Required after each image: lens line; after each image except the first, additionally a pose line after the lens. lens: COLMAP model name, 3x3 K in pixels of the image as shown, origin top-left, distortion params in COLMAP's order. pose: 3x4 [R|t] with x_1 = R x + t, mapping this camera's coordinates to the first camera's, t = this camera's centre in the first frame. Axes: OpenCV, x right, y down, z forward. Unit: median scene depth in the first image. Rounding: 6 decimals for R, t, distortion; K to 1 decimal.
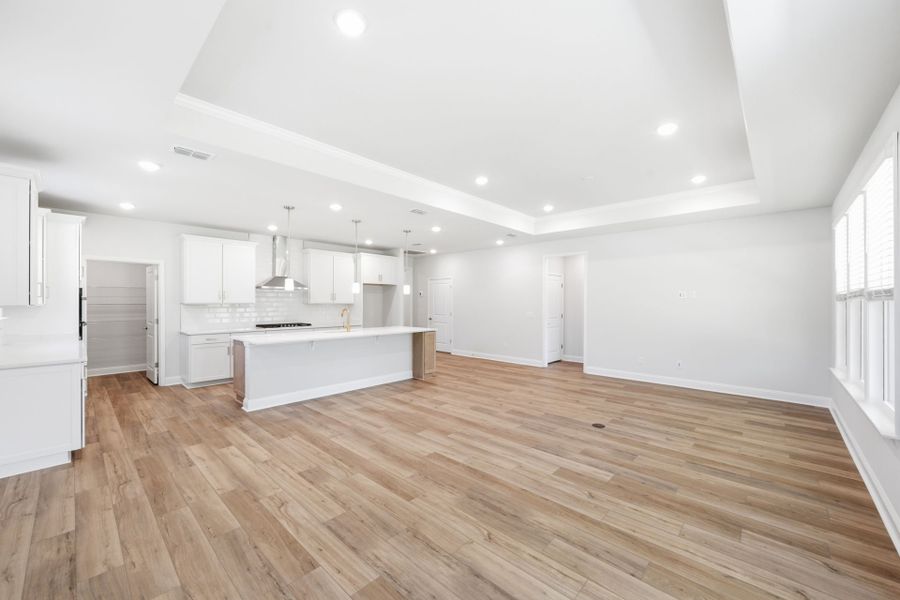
lens RADIAL K [[355.9, 0, 449.7], [0, 355.9, 302.2], [0, 0, 1]] dist [0.001047, 0.000167]
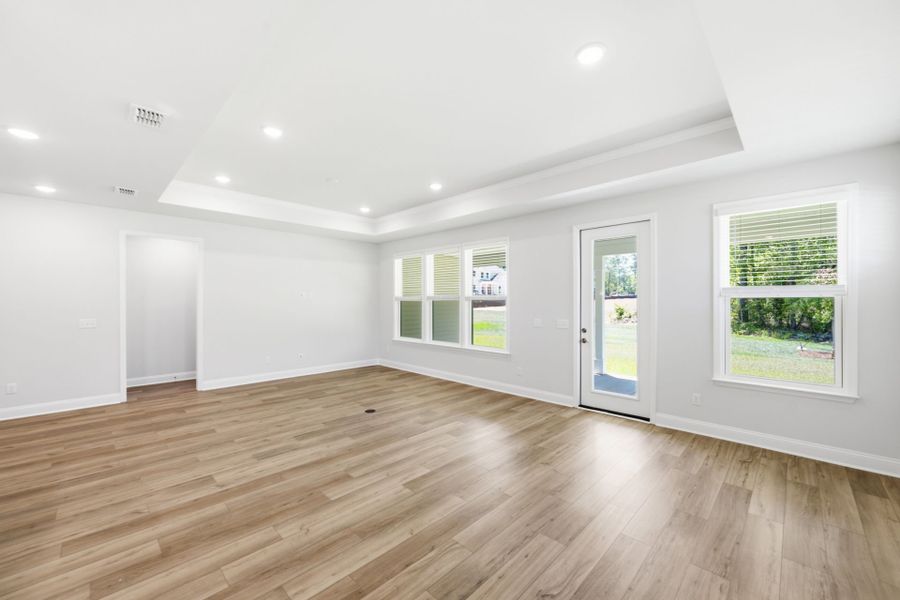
lens RADIAL K [[355.9, 0, 455.5], [0, 355.9, 302.0], [0, 0, 1]] dist [0.001047, 0.000167]
pose [[0.012781, -0.002788, 0.999914, -0.694655], [0.001340, 0.999995, 0.002771, -0.003440], [-0.999917, 0.001304, 0.012785, 0.696312]]
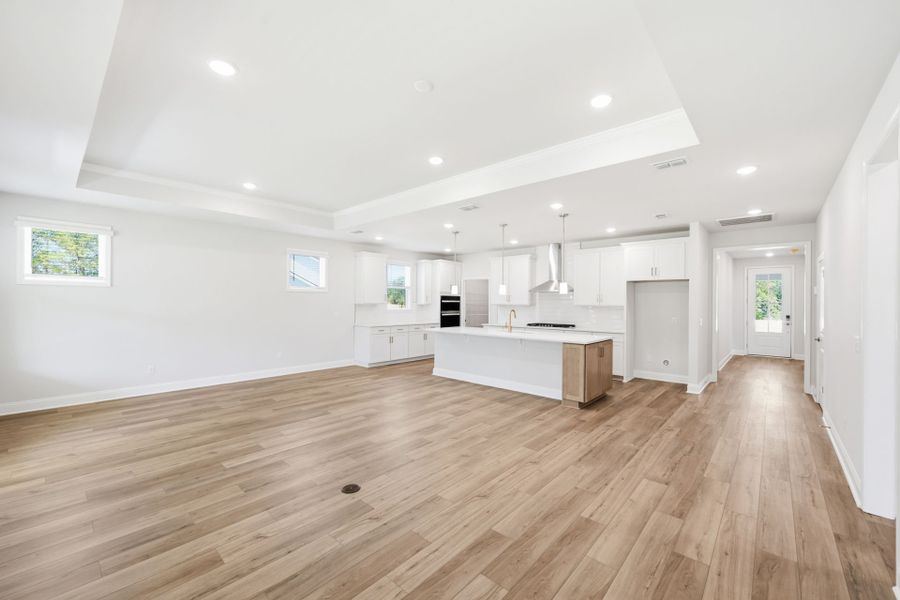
lens RADIAL K [[355.9, 0, 446.5], [0, 355.9, 299.6], [0, 0, 1]] dist [0.001047, 0.000167]
pose [[0.012177, -0.012157, -0.999852, 1.056557], [-0.007881, 0.999894, -0.012254, 0.003718], [0.999895, 0.008030, 0.012080, 1.137115]]
